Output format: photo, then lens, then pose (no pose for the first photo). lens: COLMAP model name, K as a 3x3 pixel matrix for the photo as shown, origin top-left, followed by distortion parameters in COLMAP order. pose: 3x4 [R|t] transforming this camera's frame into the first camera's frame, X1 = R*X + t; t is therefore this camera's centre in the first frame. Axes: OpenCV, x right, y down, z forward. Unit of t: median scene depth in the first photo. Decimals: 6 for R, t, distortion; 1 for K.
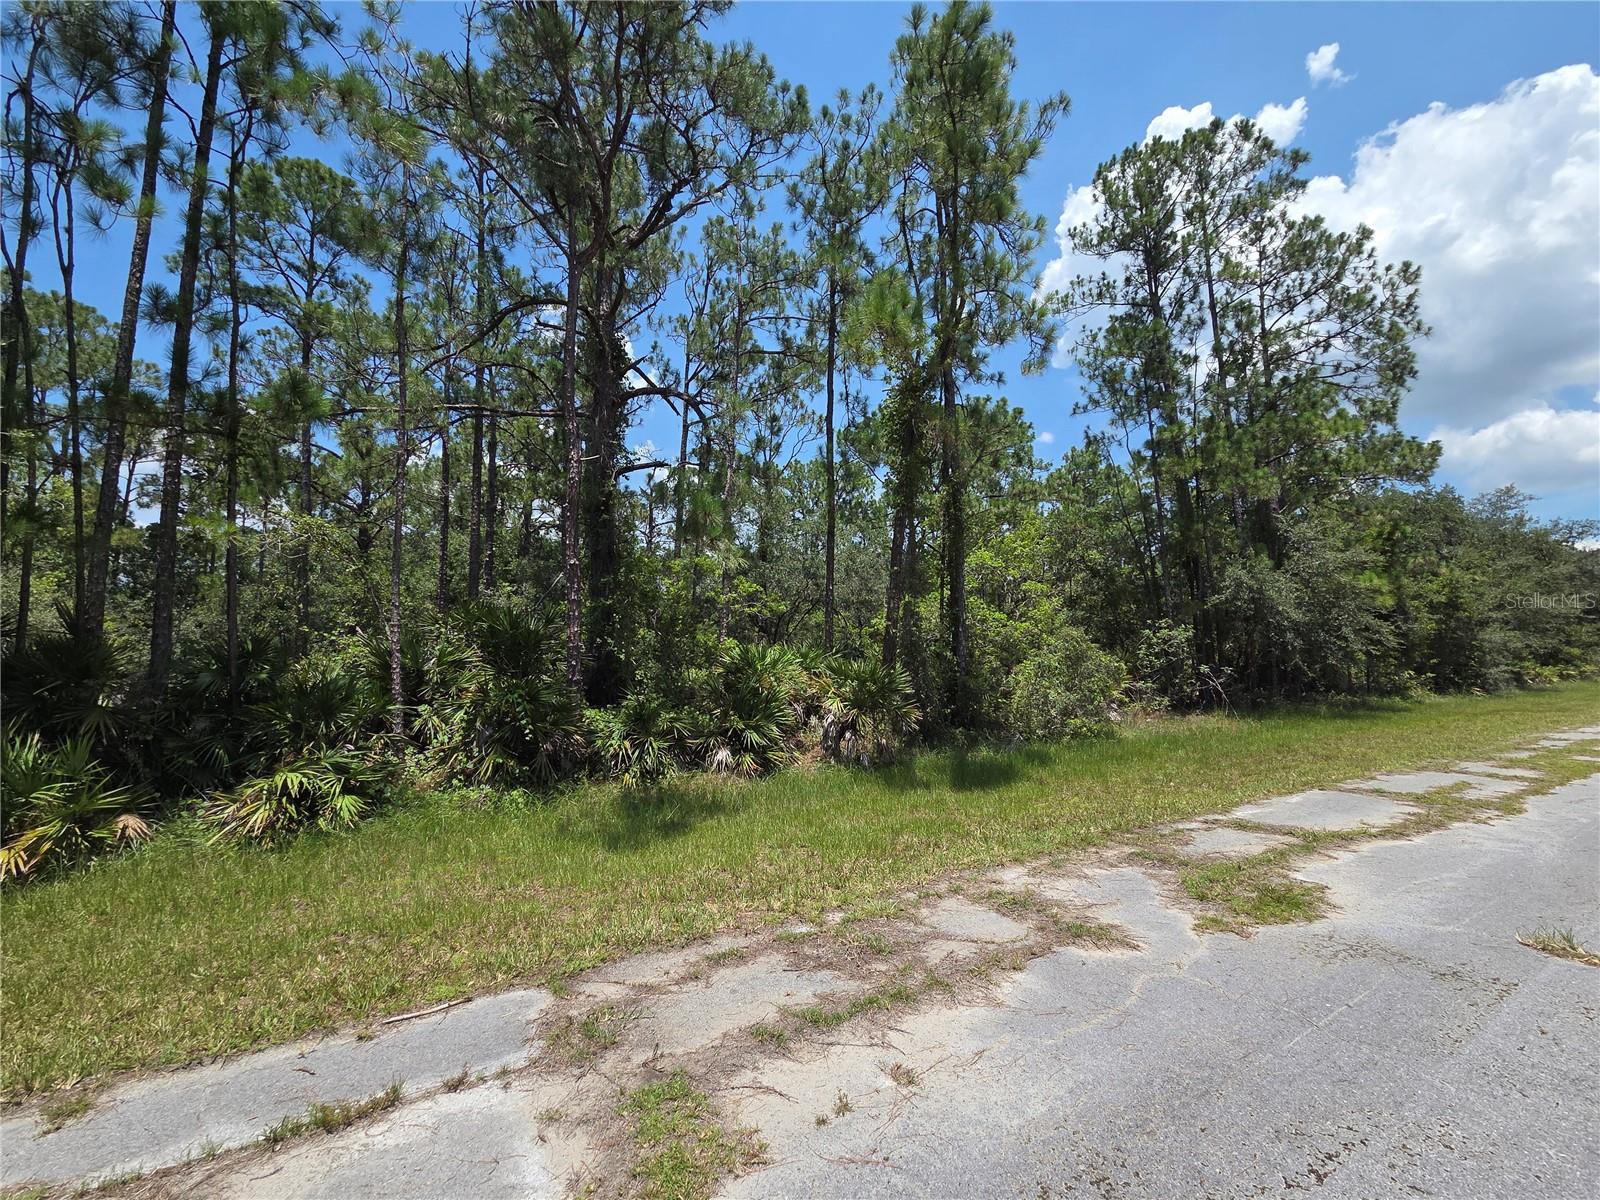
lens RADIAL K [[651.1, 0, 793.8], [0, 651.1, 598.7], [0, 0, 1]] dist [-0.000311, 0.000633]
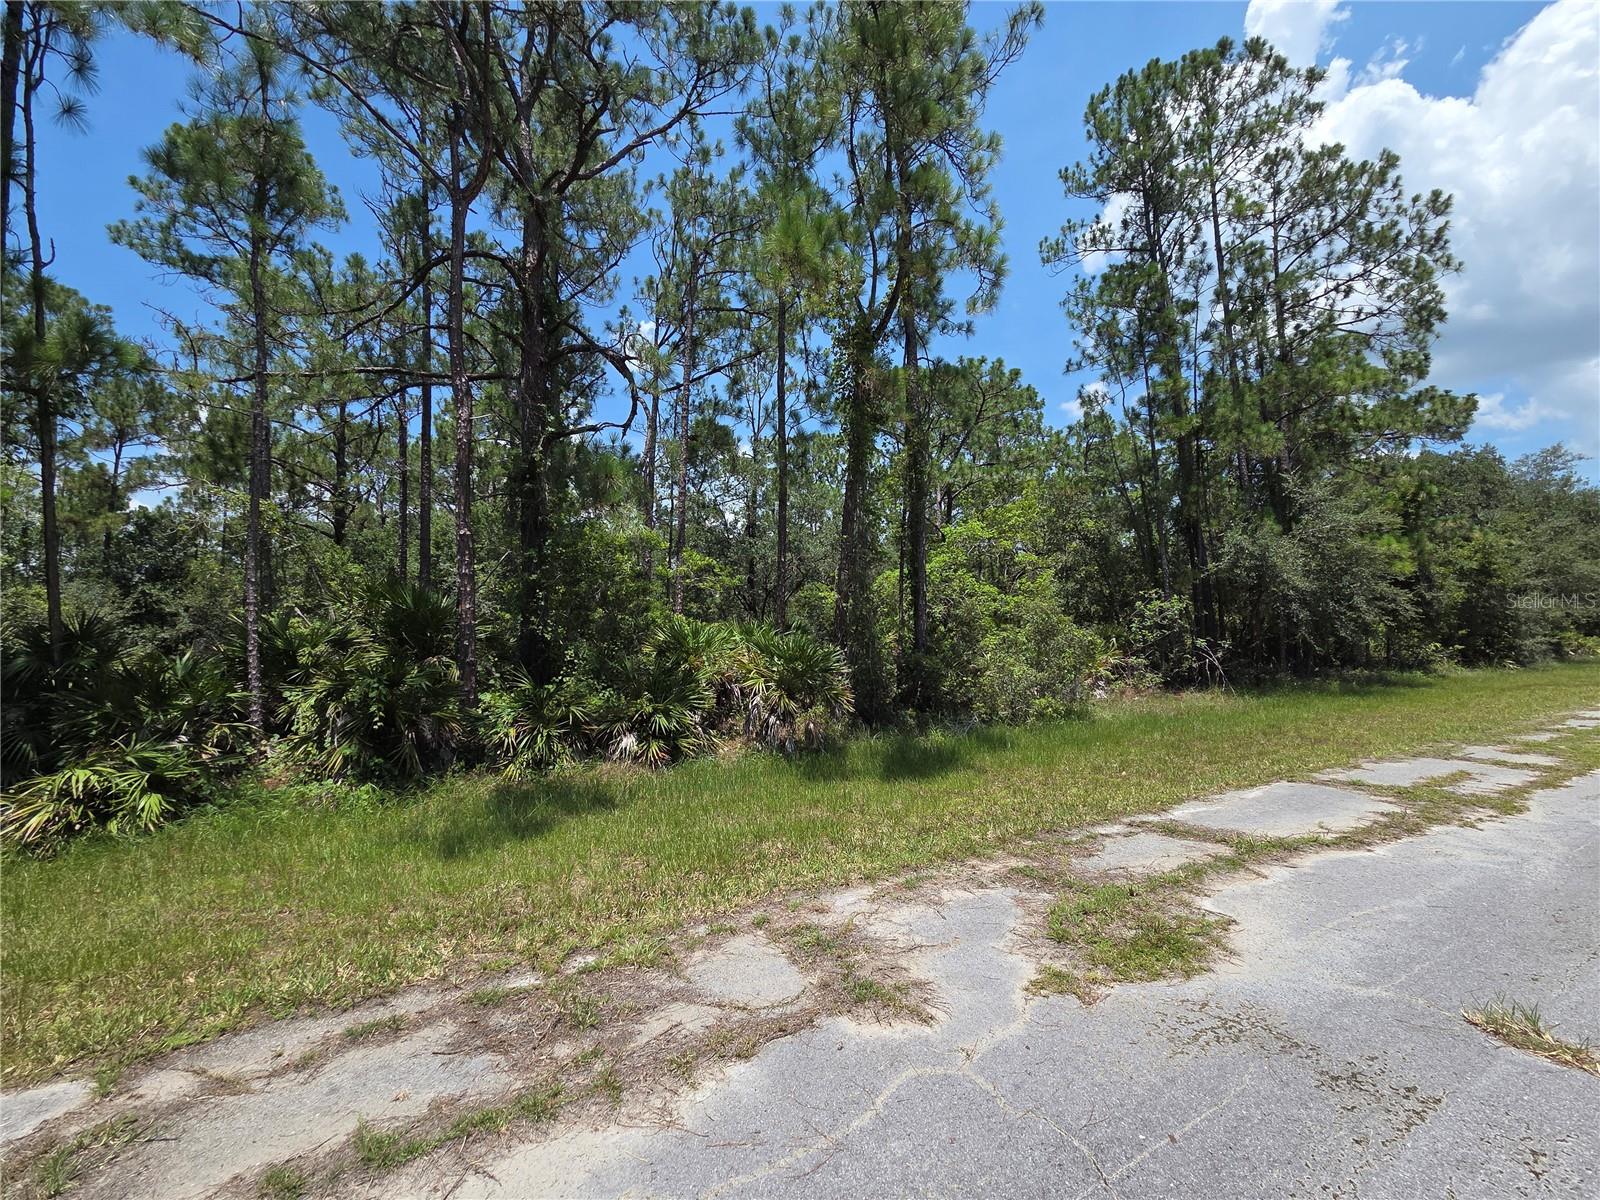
lens RADIAL K [[651.1, 0, 794.4], [0, 651.1, 598.0], [0, 0, 1]] dist [-0.000311, 0.000633]
pose [[0.999383, -0.011821, -0.033068, 0.110746], [0.012889, 0.999396, 0.032262, 0.008738], [0.032667, -0.032668, 0.998932, 0.075054]]
